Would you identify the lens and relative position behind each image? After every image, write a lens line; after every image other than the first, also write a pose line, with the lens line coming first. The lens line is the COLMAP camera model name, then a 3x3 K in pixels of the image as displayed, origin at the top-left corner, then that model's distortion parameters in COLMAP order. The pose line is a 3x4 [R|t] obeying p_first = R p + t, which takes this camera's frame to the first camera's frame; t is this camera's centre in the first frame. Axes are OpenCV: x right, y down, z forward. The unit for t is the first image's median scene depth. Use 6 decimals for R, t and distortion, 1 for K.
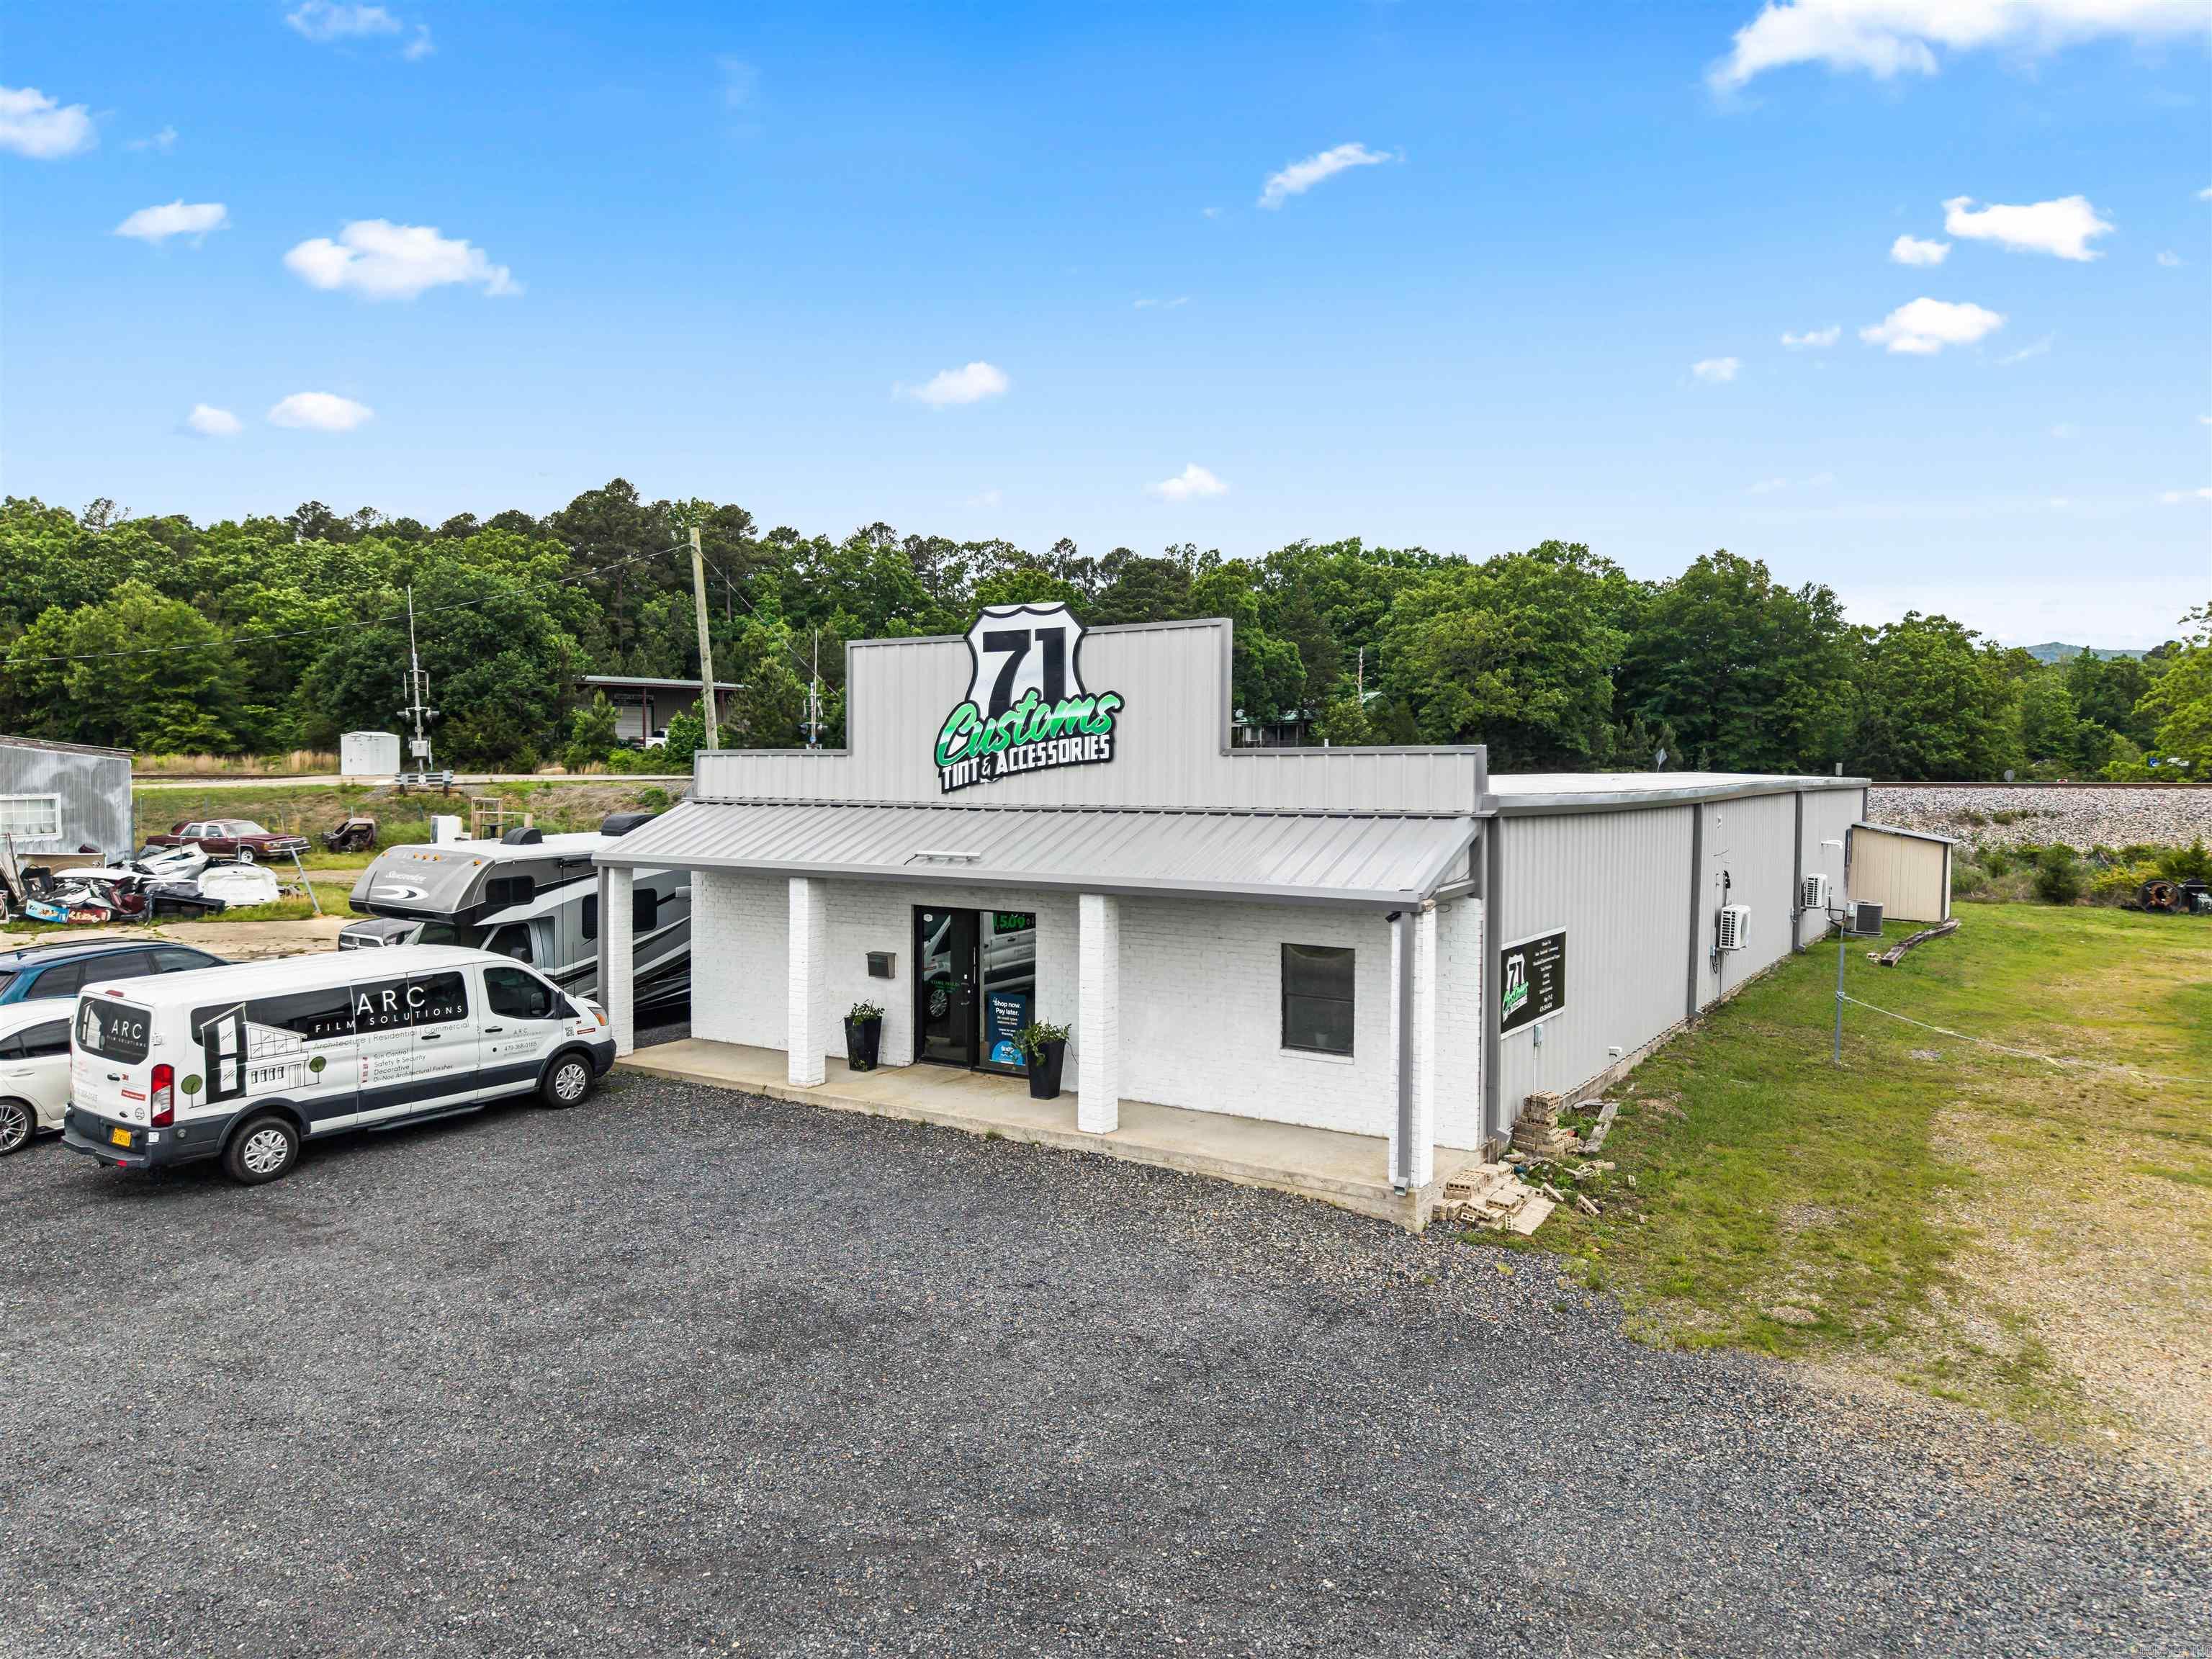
lens RADIAL K [[1495.0, 0, 1106.0], [0, 1495.0, 811.2], [0, 0, 1]] dist [0.035423, -0.041440]
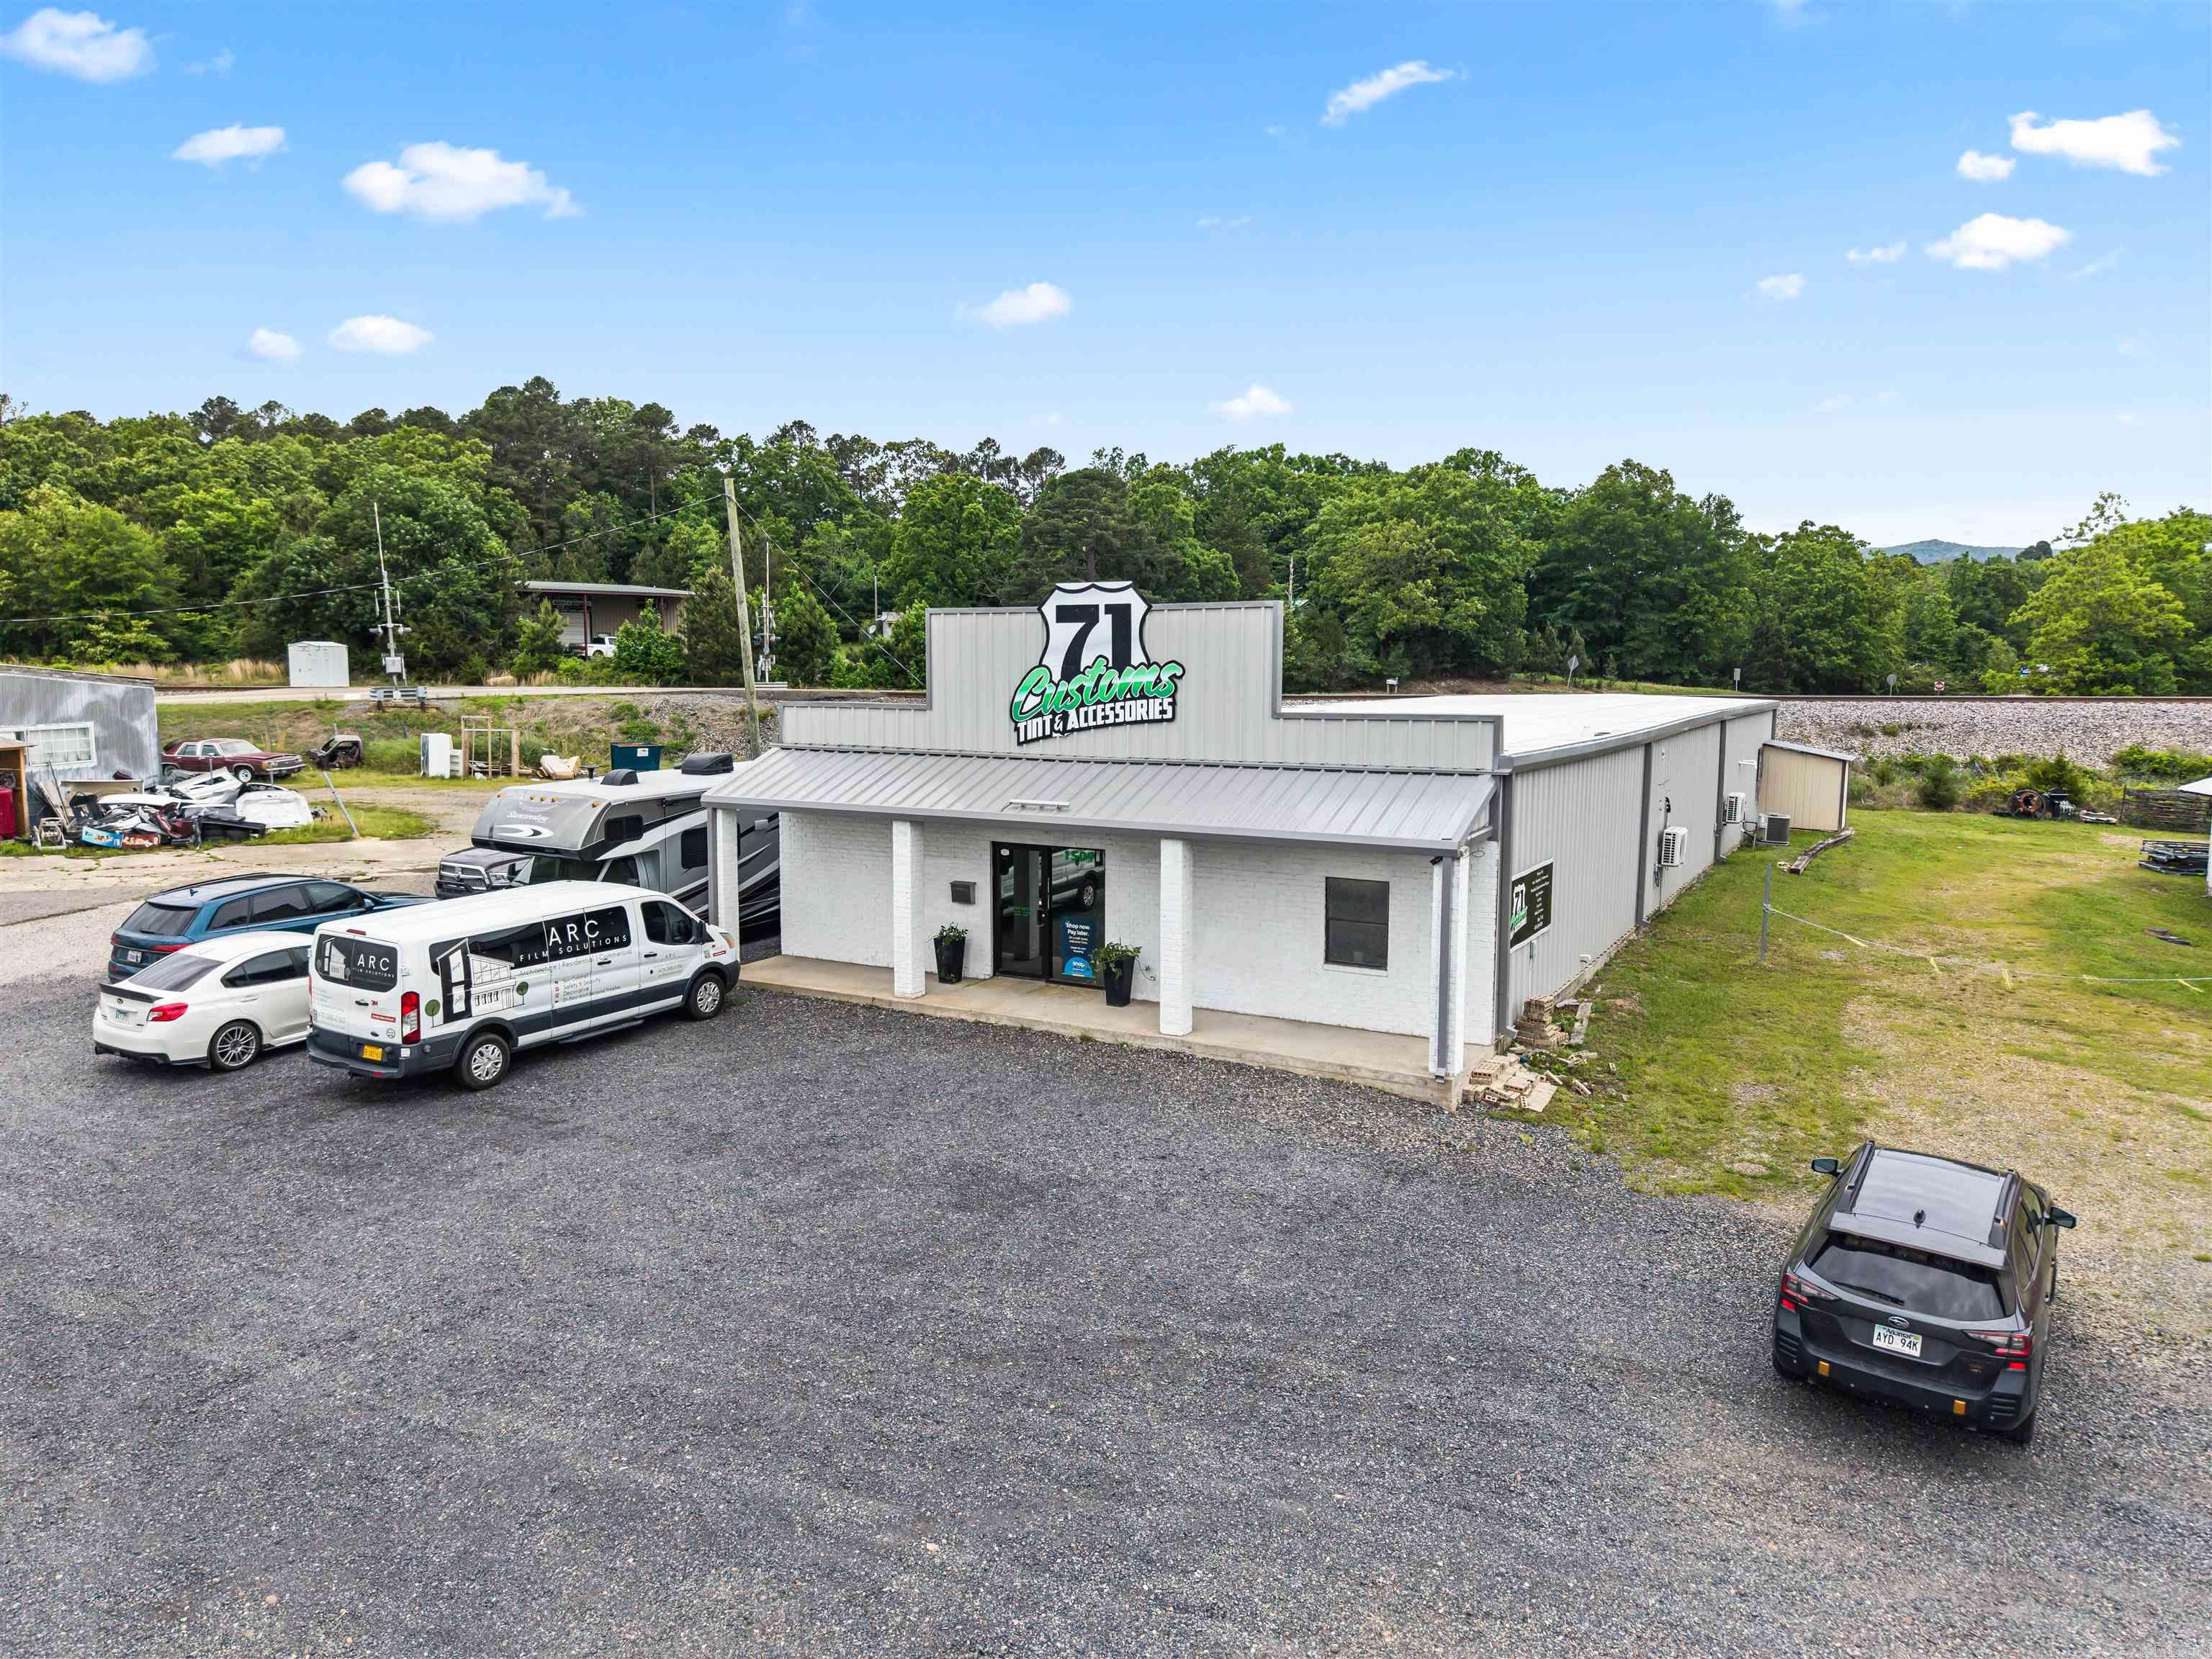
lens RADIAL K [[1476.0, 0, 1099.5], [0, 1476.0, 830.8], [0, 0, 1]] dist [0.050982, -0.063704]
pose [[0.998364, -0.008054, 0.056612, -0.116849], [0.003241, 0.996409, 0.084603, -0.044190], [-0.057090, -0.084281, 0.994805, -0.147527]]
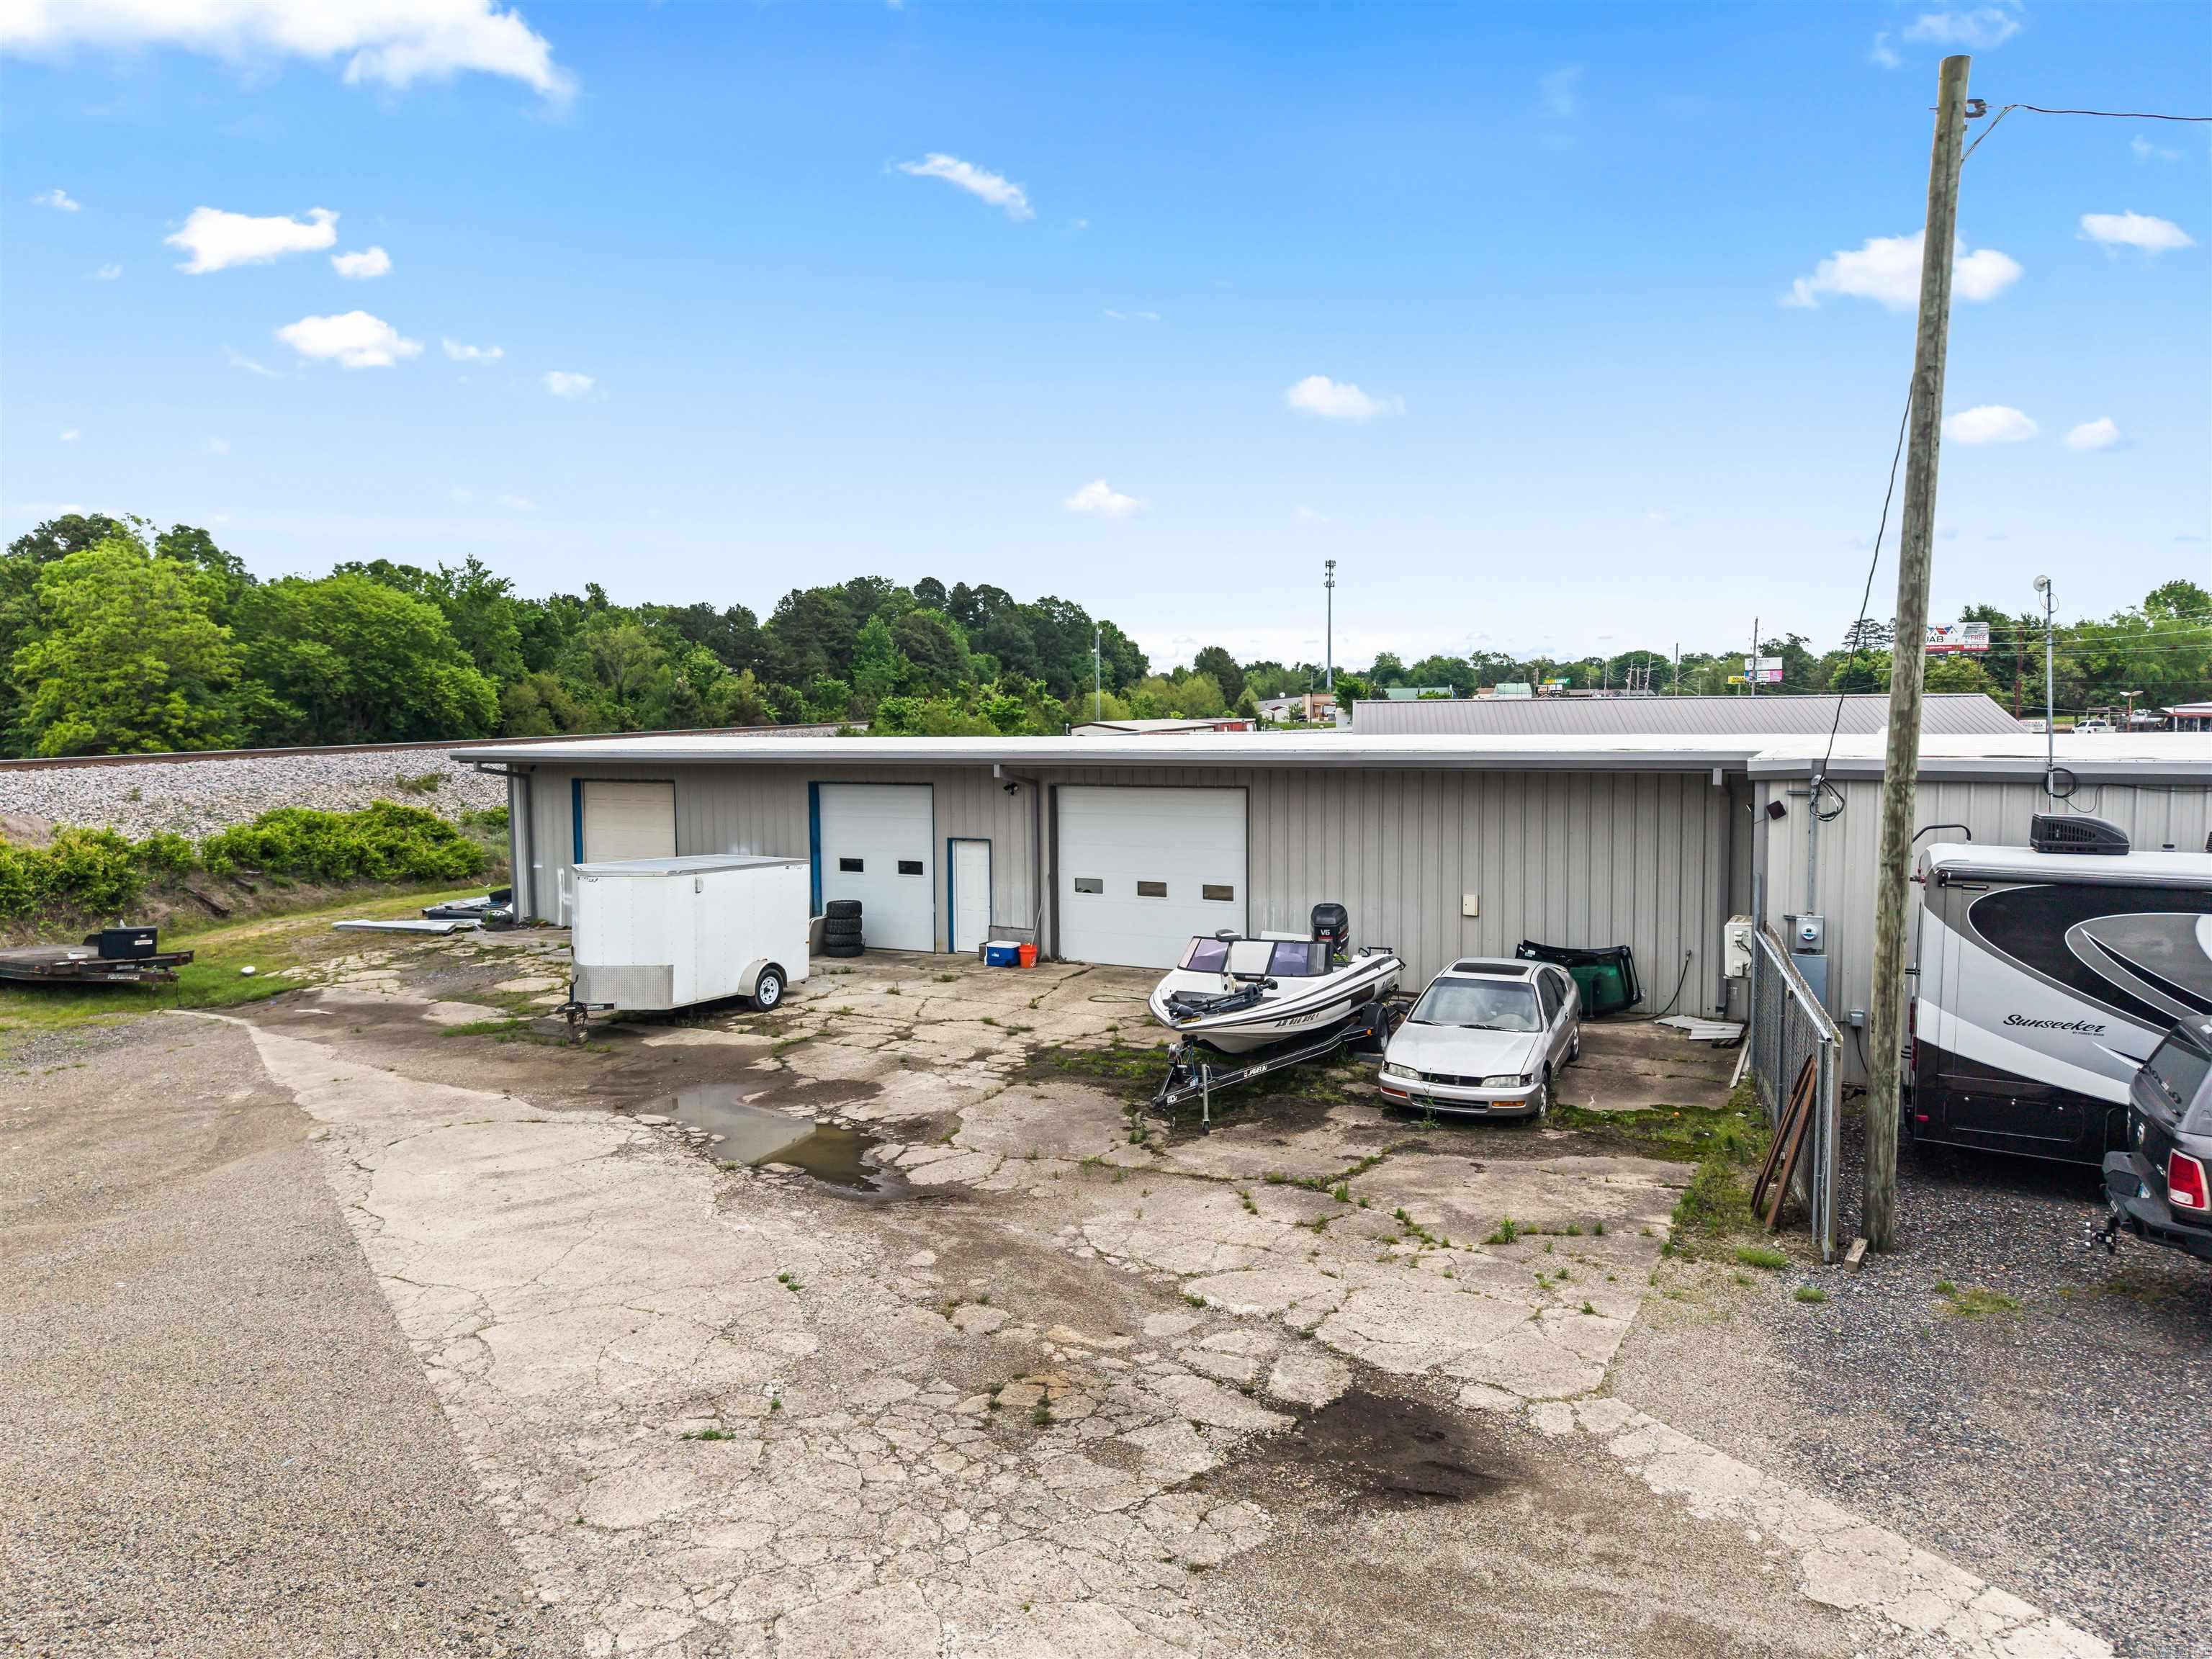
lens RADIAL K [[1482.1, 0, 1117.0], [0, 1482.1, 827.5], [0, 0, 1]] dist [0.052874, -0.069141]
pose [[-0.095181, -0.081304, 0.992134, -0.982609], [0.043212, 0.995382, 0.085715, -0.082794], [-0.994522, 0.051030, -0.091228, 1.998504]]
